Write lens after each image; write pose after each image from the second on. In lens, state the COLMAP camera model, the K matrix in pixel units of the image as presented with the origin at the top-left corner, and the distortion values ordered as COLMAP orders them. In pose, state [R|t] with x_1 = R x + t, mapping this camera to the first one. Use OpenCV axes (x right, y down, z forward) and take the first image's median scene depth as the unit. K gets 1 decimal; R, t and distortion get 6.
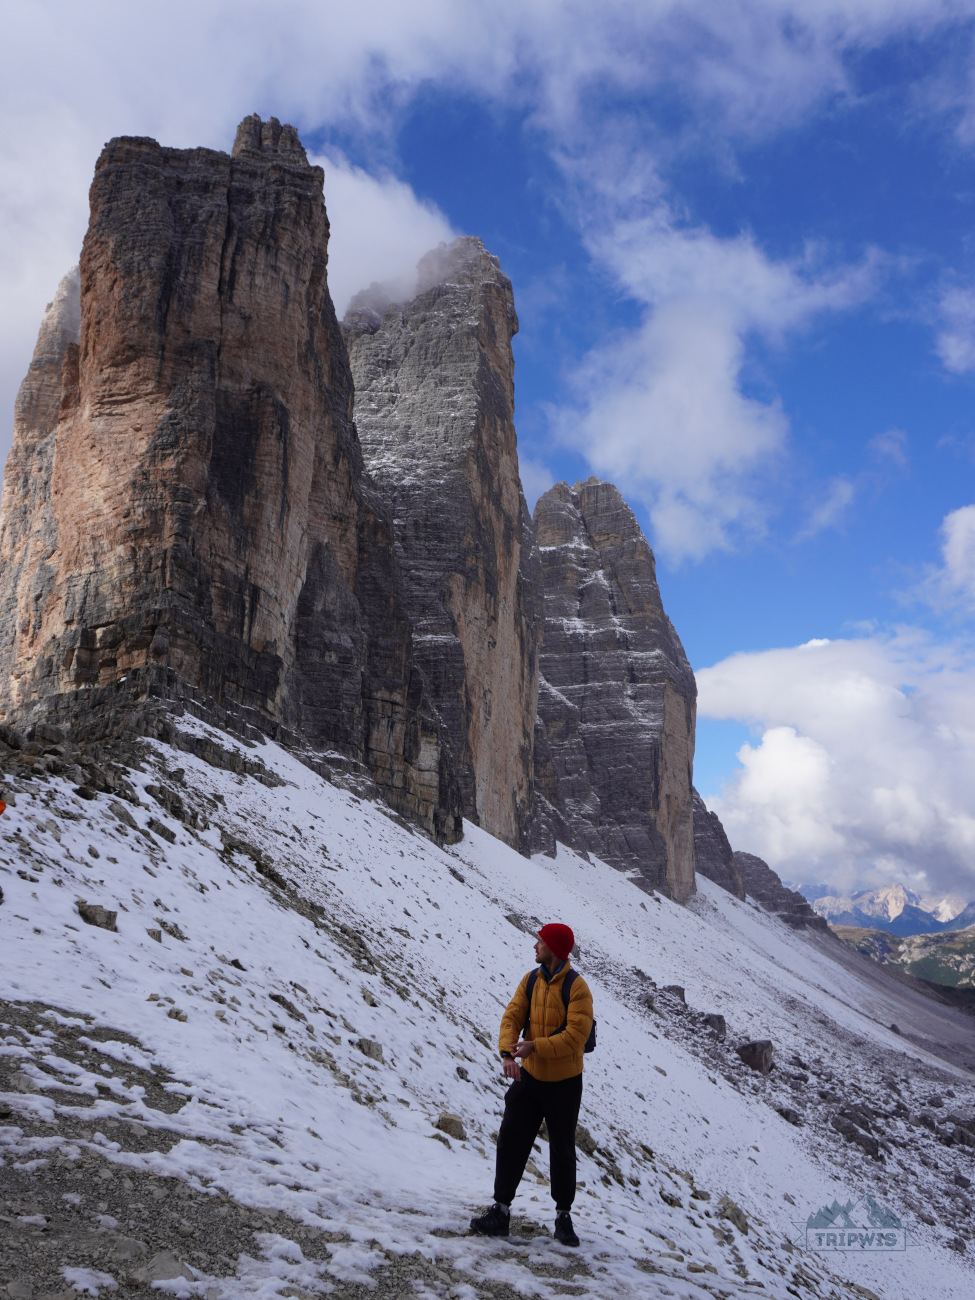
lens RADIAL K [[1007.7, 0, 487.5], [0, 1007.7, 650.0], [0, 0, 1]] dist [-0.030194, -0.000475]
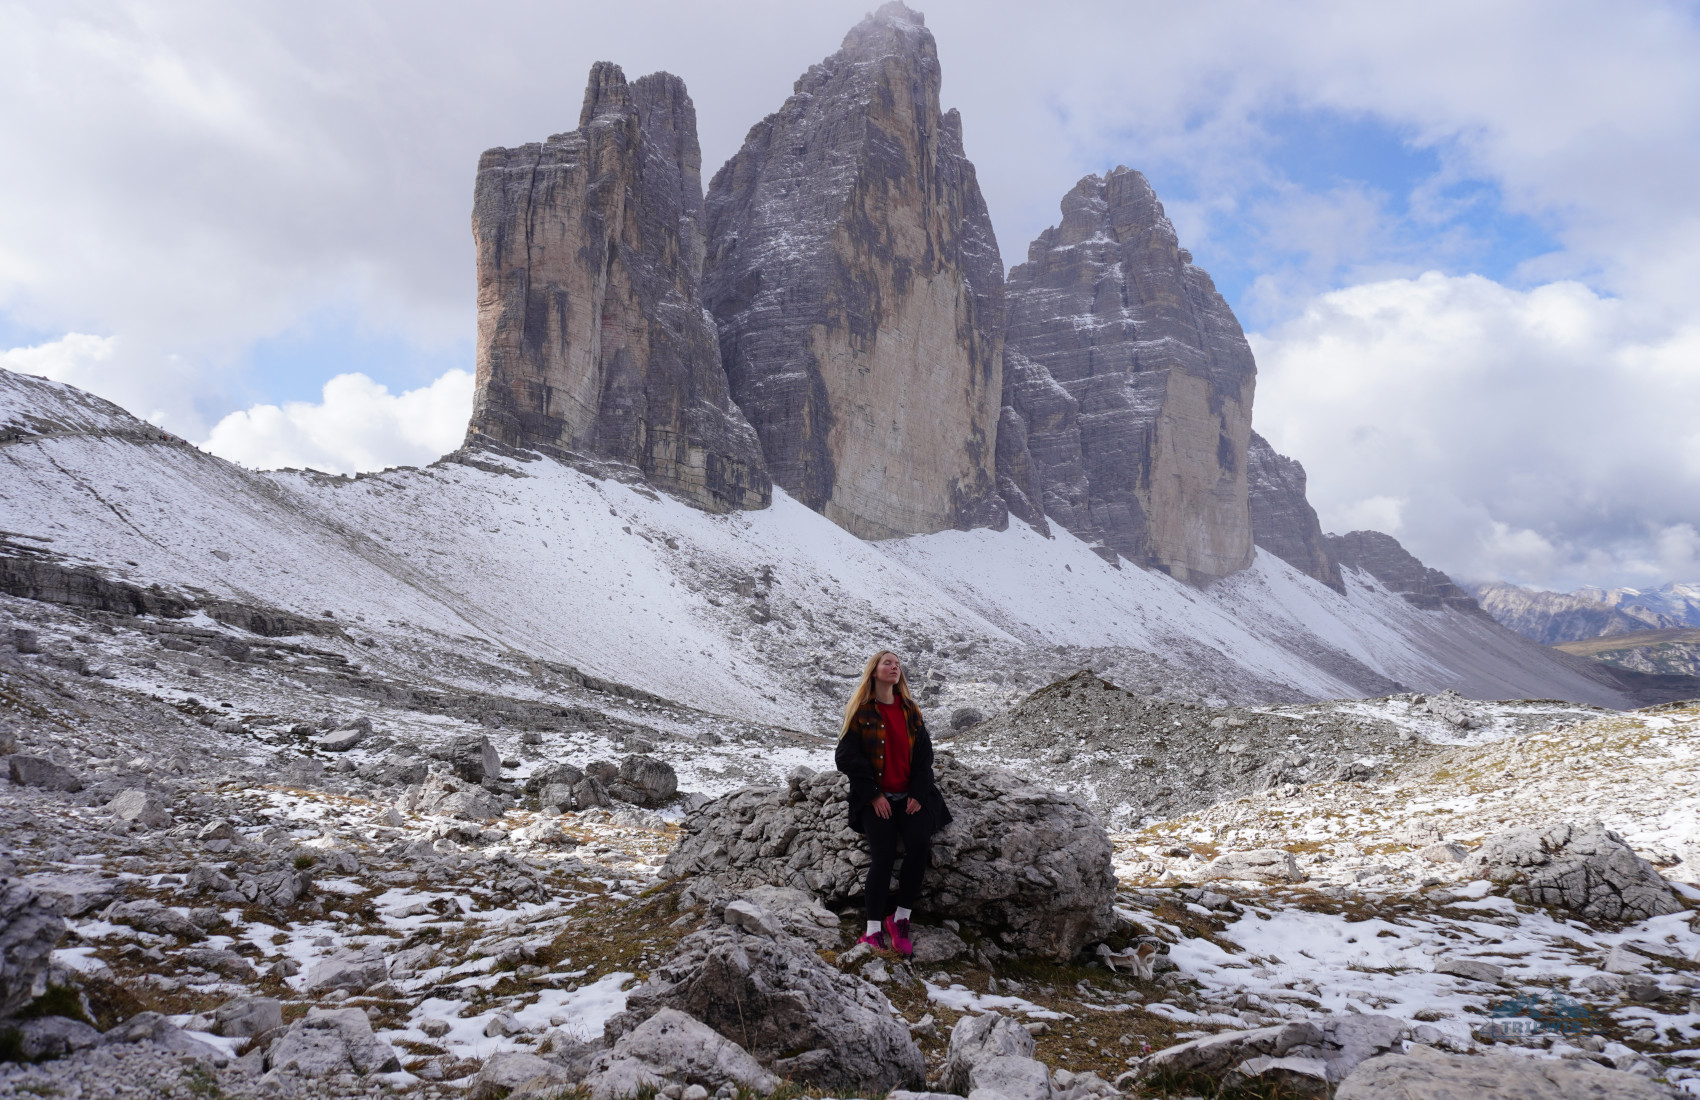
lens RADIAL K [[1192.3, 0, 850.0], [0, 1192.3, 550.0], [0, 0, 1]] dist [-0.030463, 0.026488]
pose [[0.926231, -0.035918, -0.375241, 0.358440], [0.103422, 0.981465, 0.161336, -0.018029], [0.362491, -0.188243, 0.912779, -0.315180]]
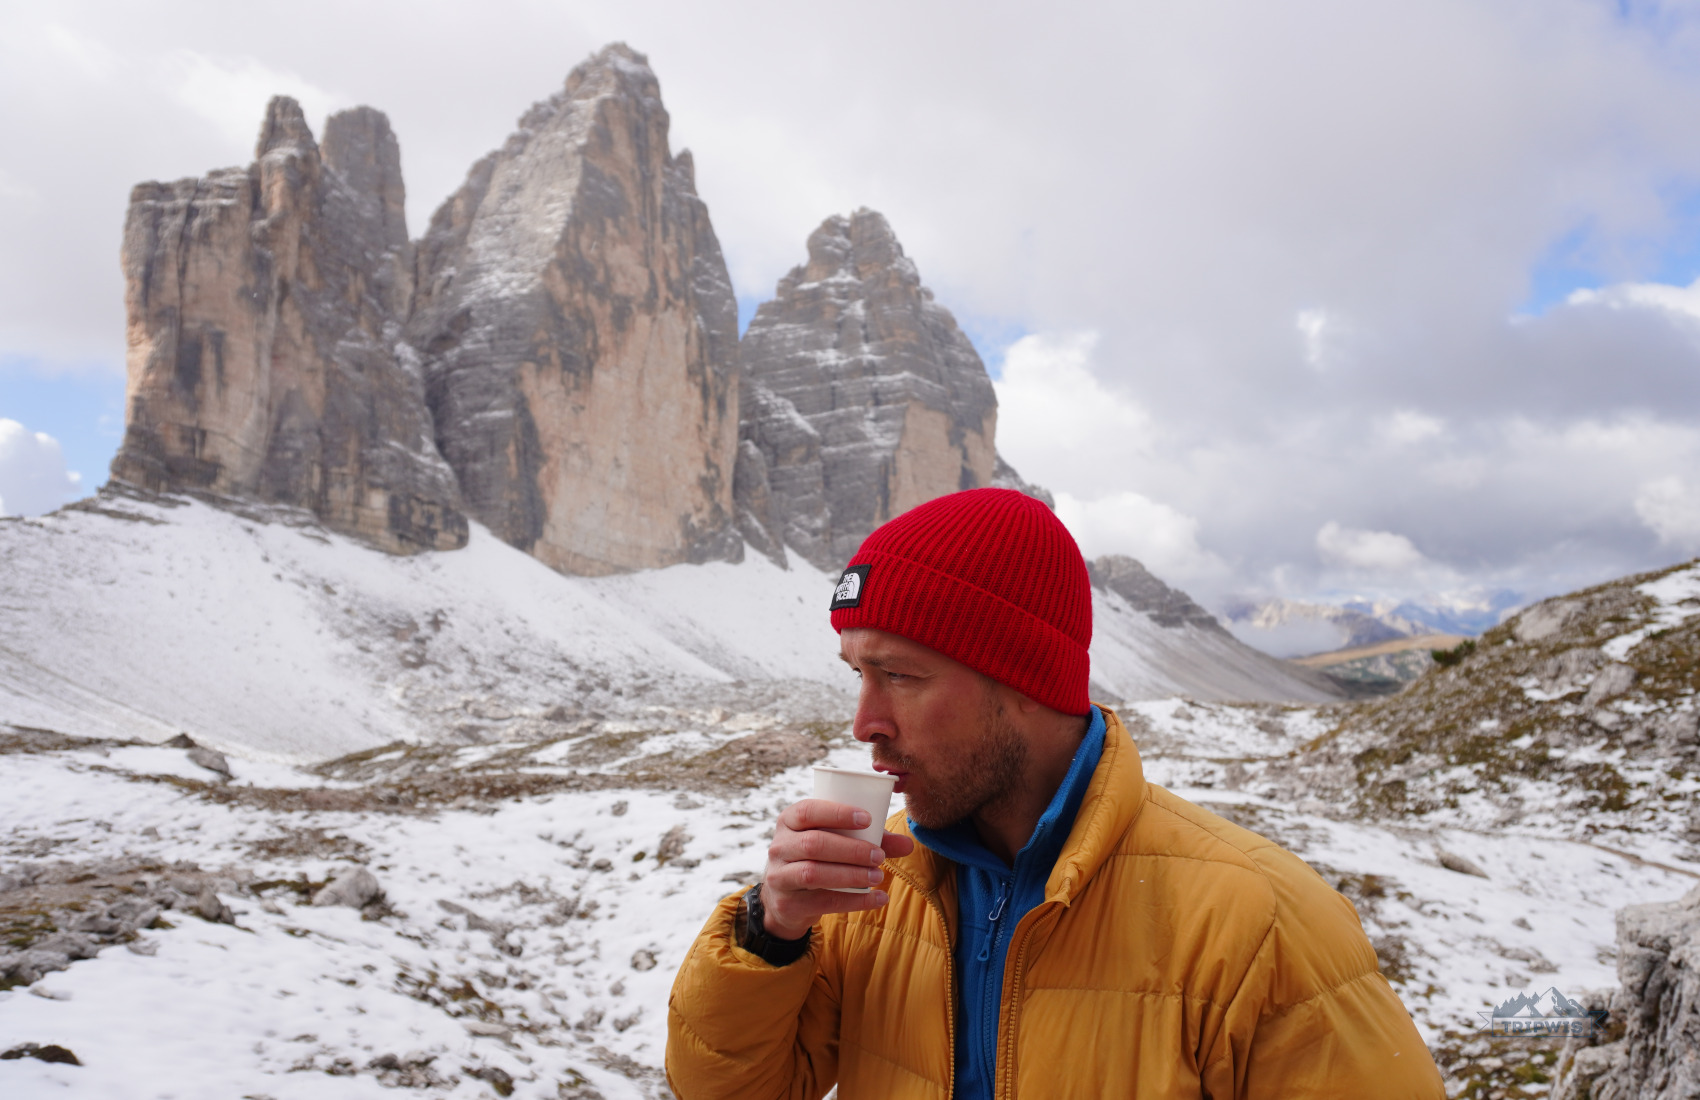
lens RADIAL K [[1192.3, 0, 850.0], [0, 1192.3, 550.0], [0, 0, 1]] dist [-0.030463, 0.026488]
pose [[0.970604, -0.063898, -0.232044, 0.443977], [0.101309, 0.983008, 0.153072, -0.016219], [0.218320, -0.172080, 0.960586, -0.300884]]
